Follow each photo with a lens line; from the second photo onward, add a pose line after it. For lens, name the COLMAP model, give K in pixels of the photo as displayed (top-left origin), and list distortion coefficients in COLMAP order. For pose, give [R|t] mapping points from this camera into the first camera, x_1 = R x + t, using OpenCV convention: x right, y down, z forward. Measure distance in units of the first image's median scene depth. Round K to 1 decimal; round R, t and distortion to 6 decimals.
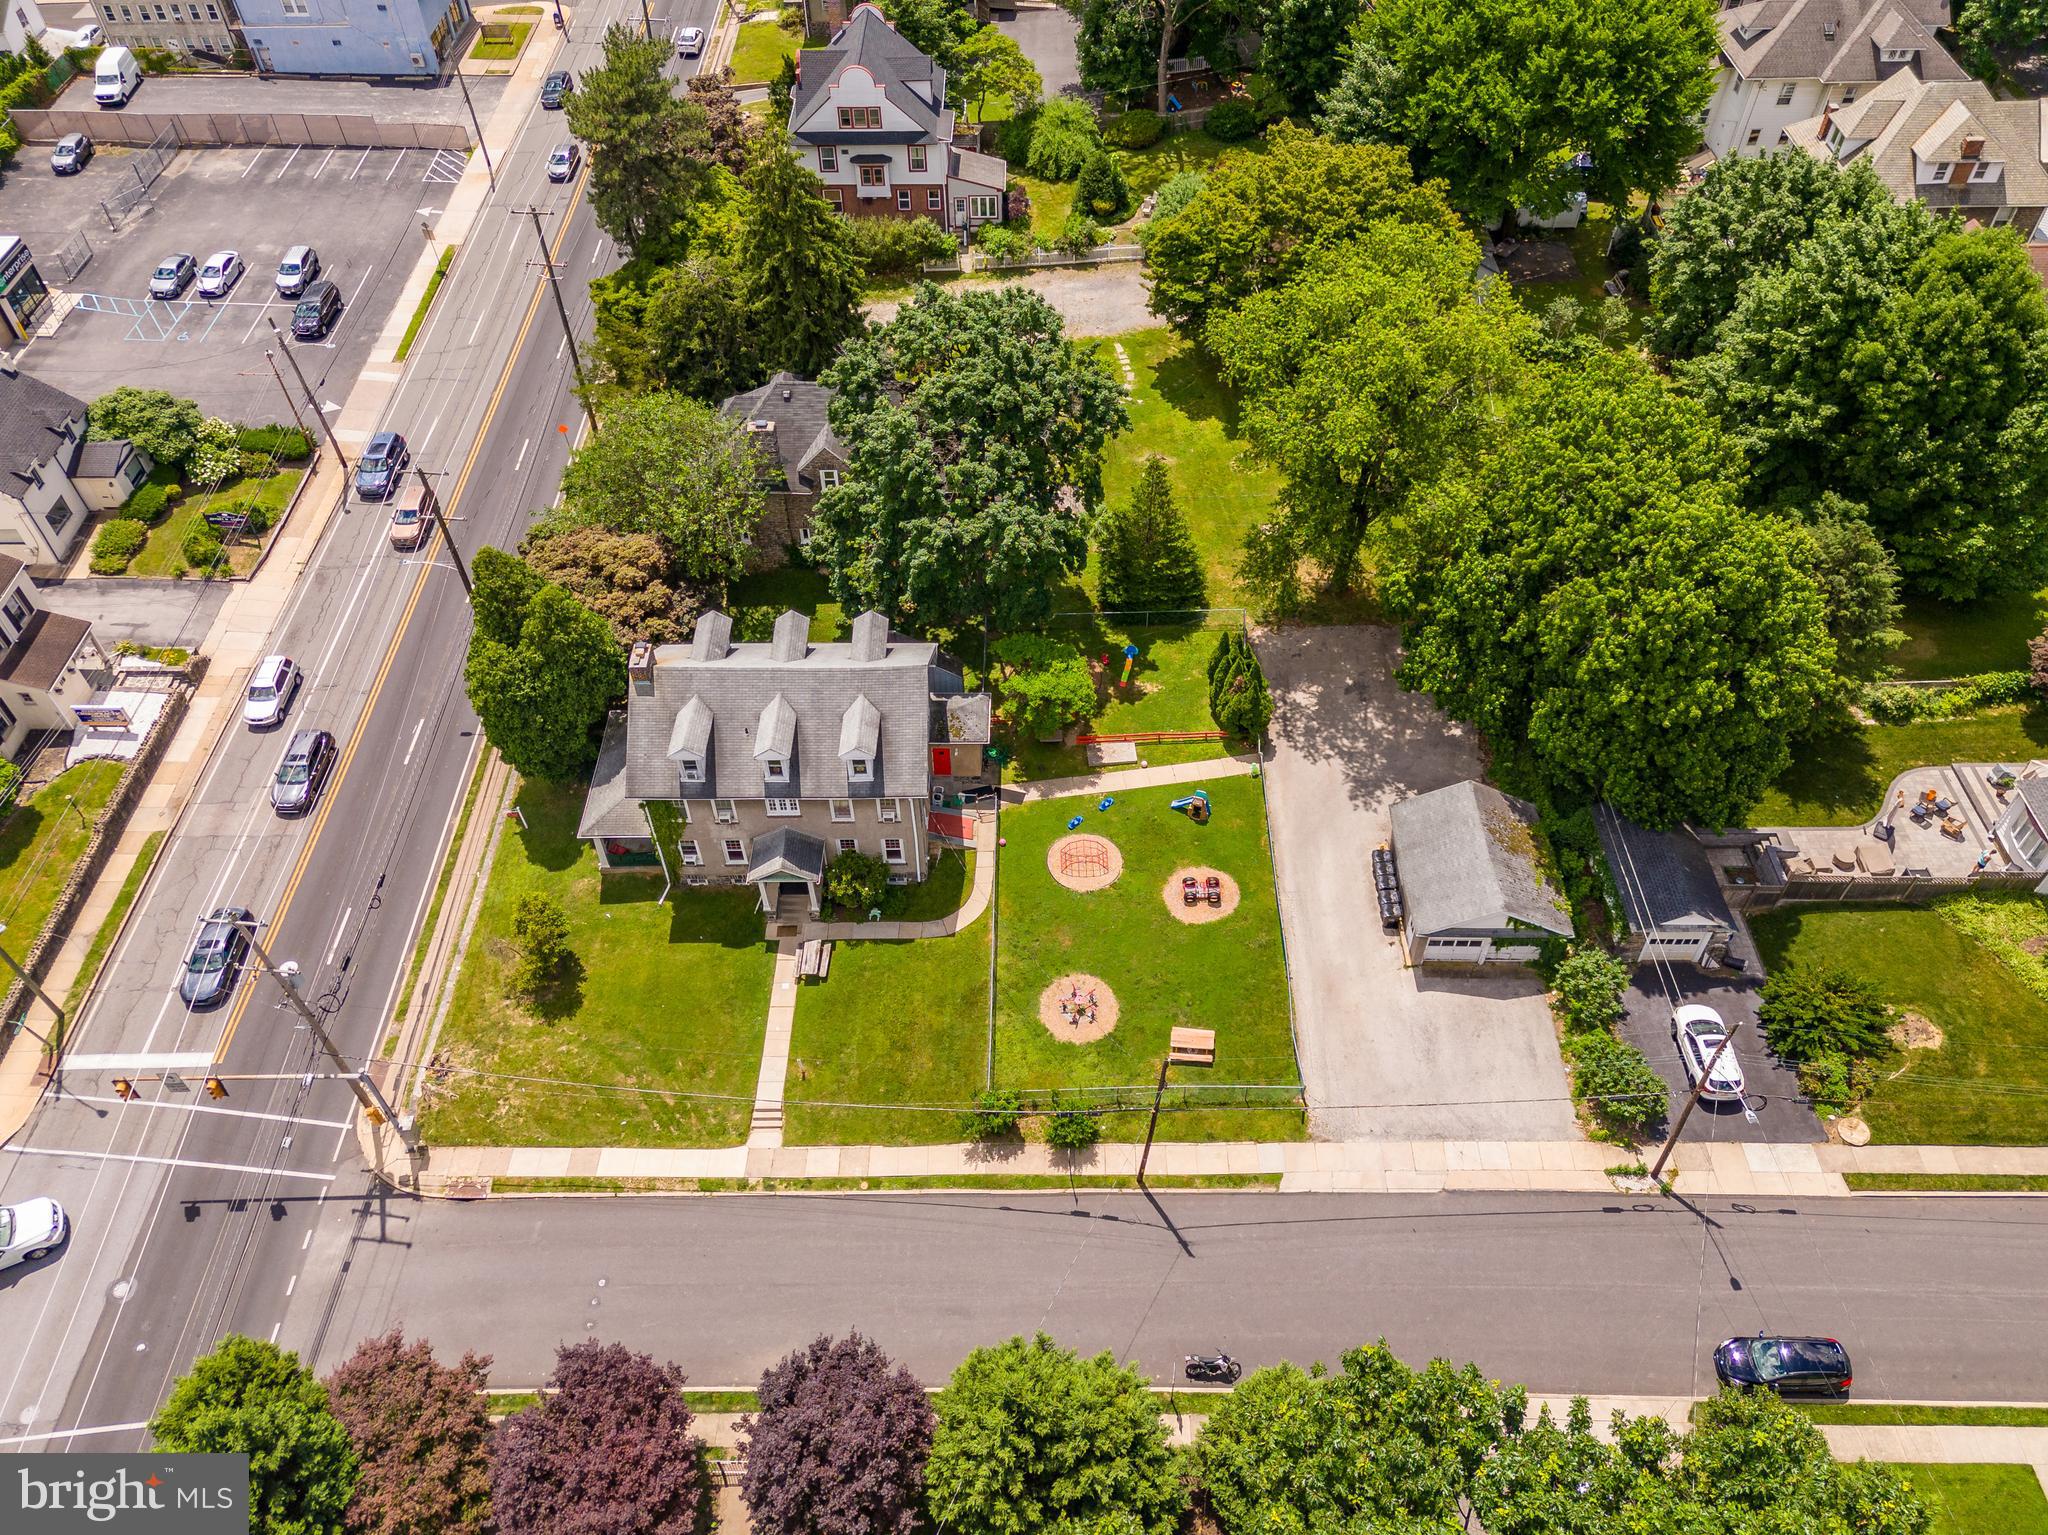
lens RADIAL K [[1478.4, 0, 1024.0], [0, 1478.4, 767.5], [0, 0, 1]] dist [0.086715, -0.062013]
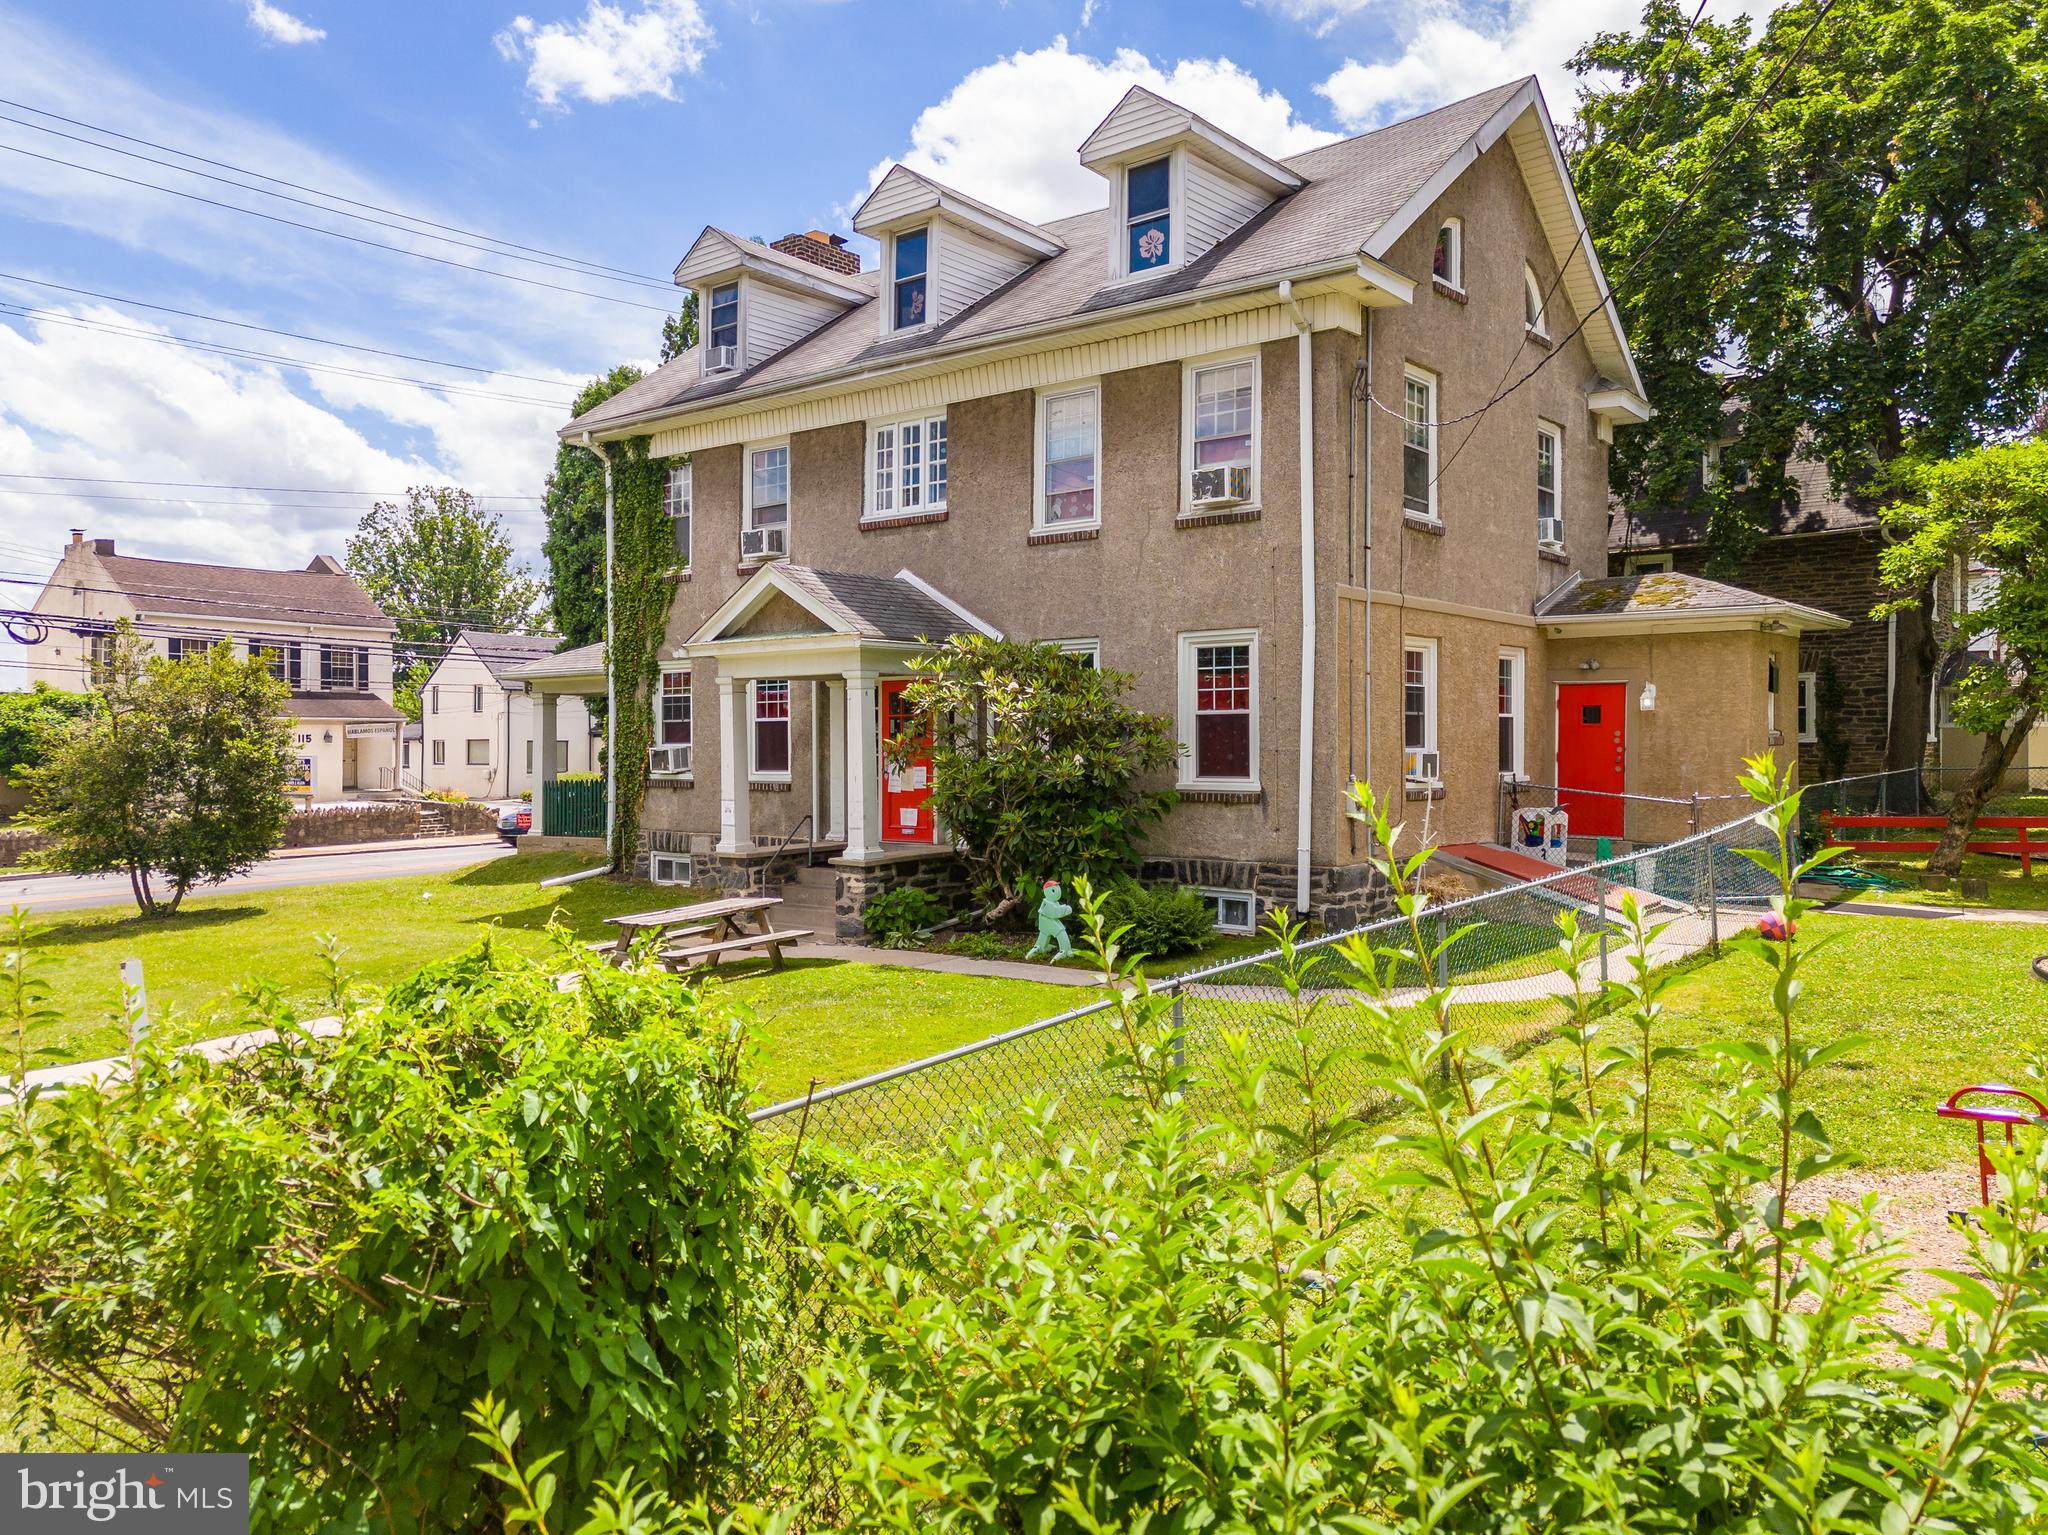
lens RADIAL K [[1478.4, 0, 1024.0], [0, 1478.4, 767.5], [0, 0, 1]] dist [0.086715, -0.062013]
pose [[0.796309, 0.016394, -0.604668, 0.030886], [-0.449564, 0.684847, -0.573478, 0.208586], [0.404703, 0.728503, 0.552720, 0.834565]]
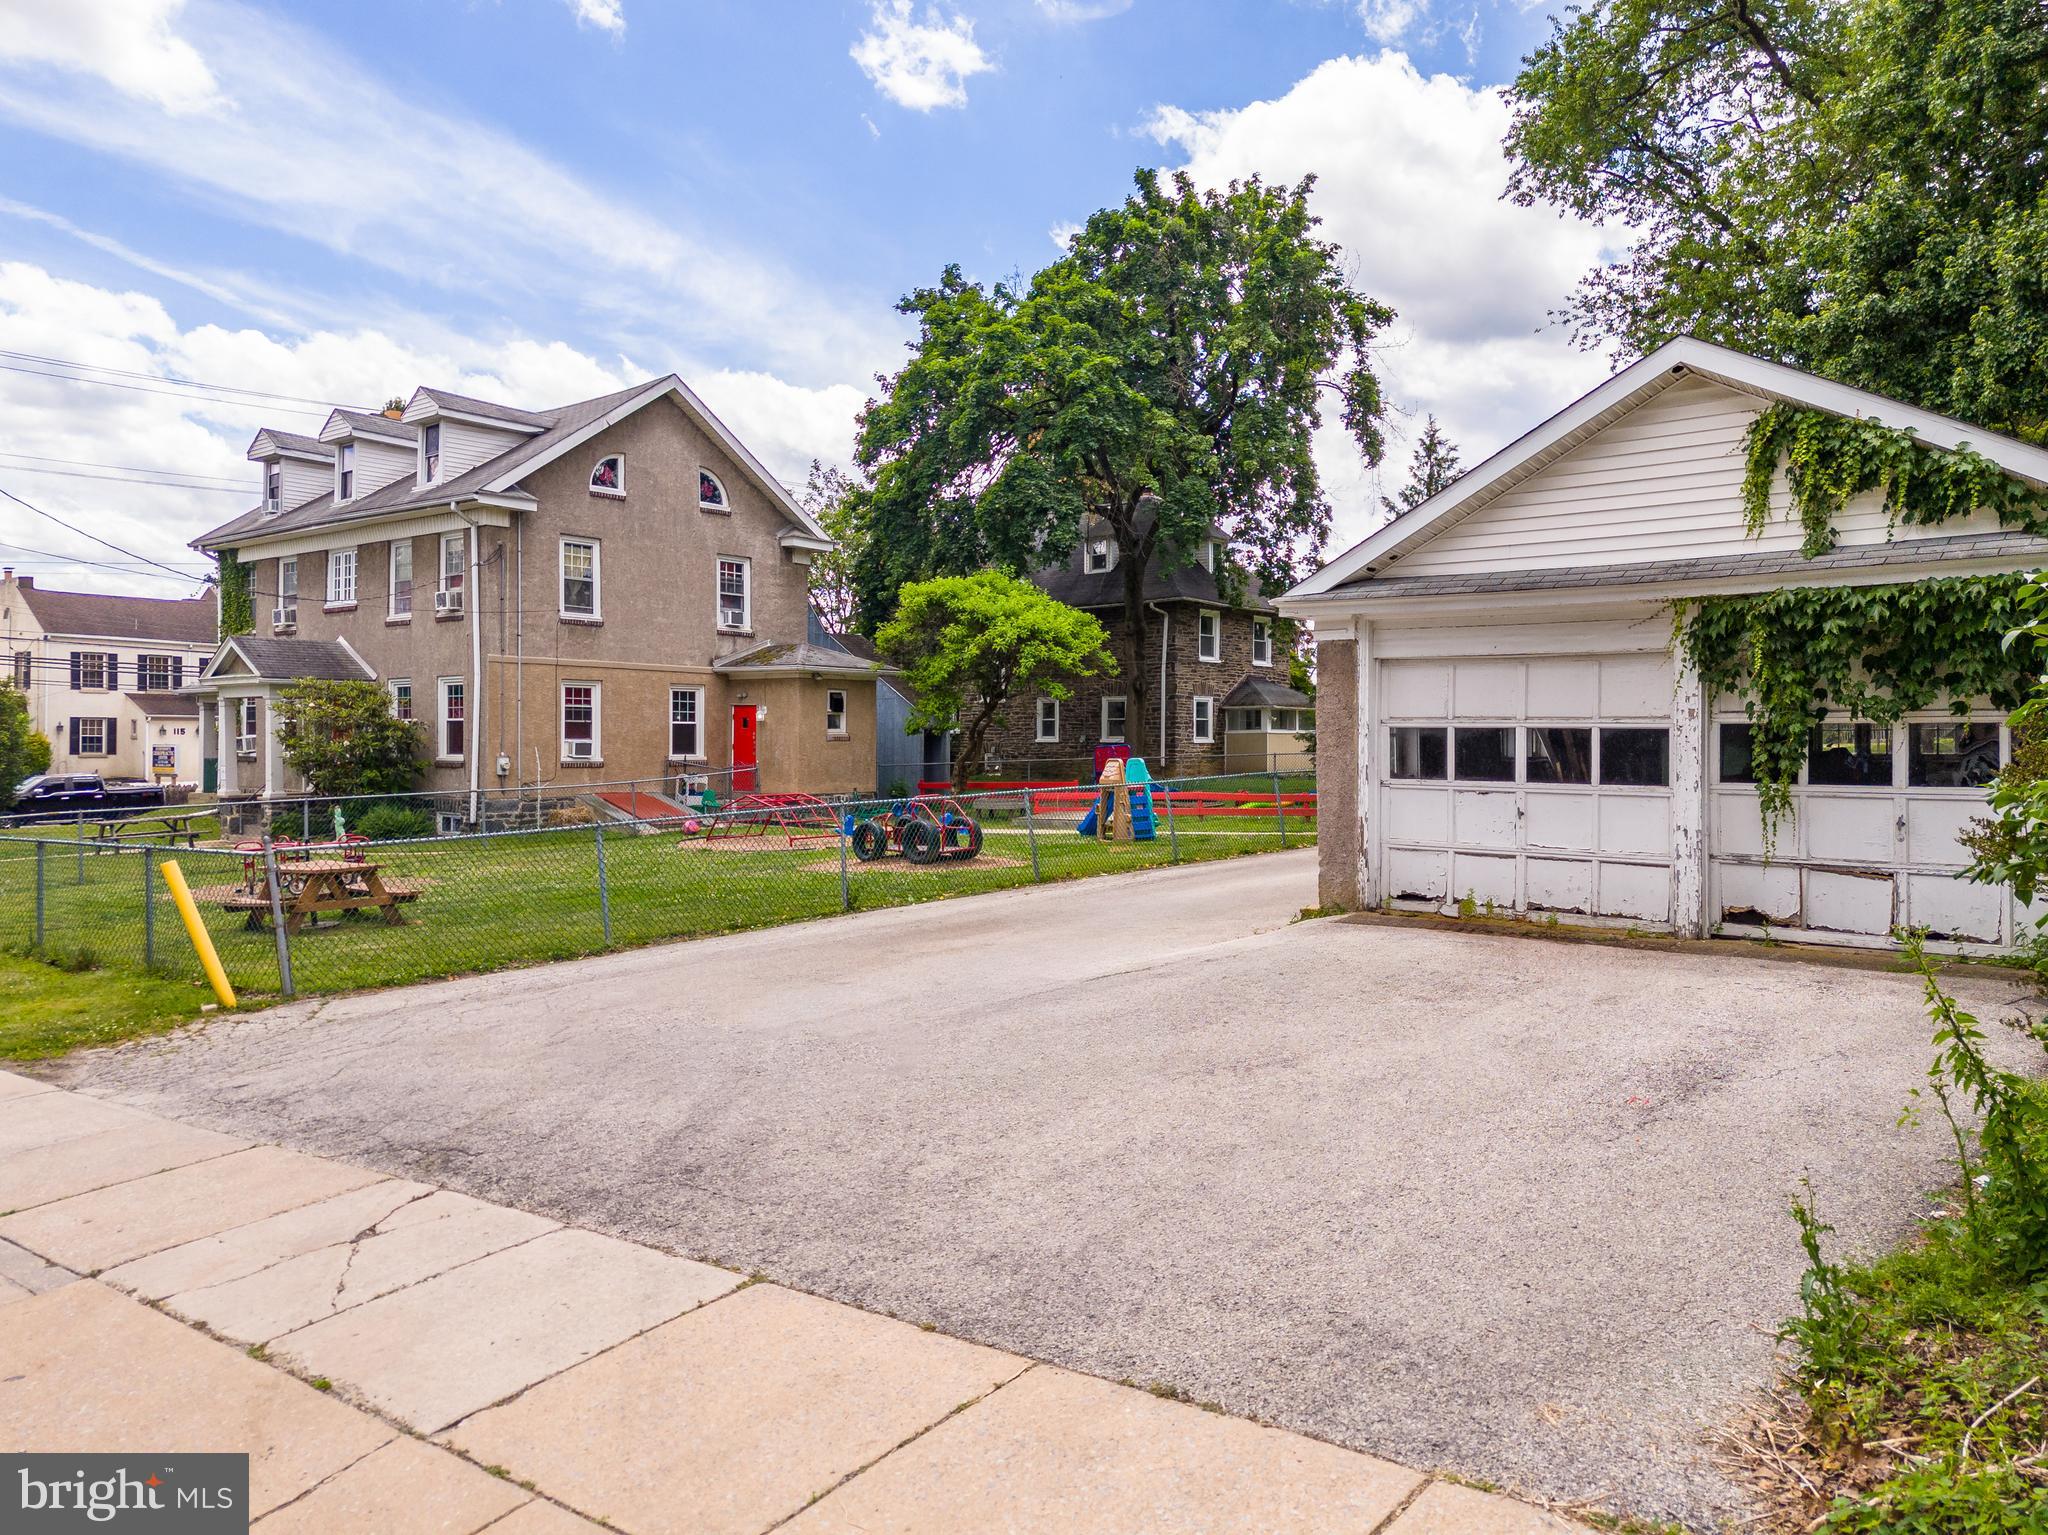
lens RADIAL K [[1506.9, 0, 1007.4], [0, 1506.9, 758.0], [0, 0, 1]] dist [0.088180, -0.000518]
pose [[0.762236, 0.020126, -0.646987, 0.335112], [-0.487632, 0.675176, -0.553491, 0.233558], [0.425690, 0.737382, 0.524458, 0.810206]]
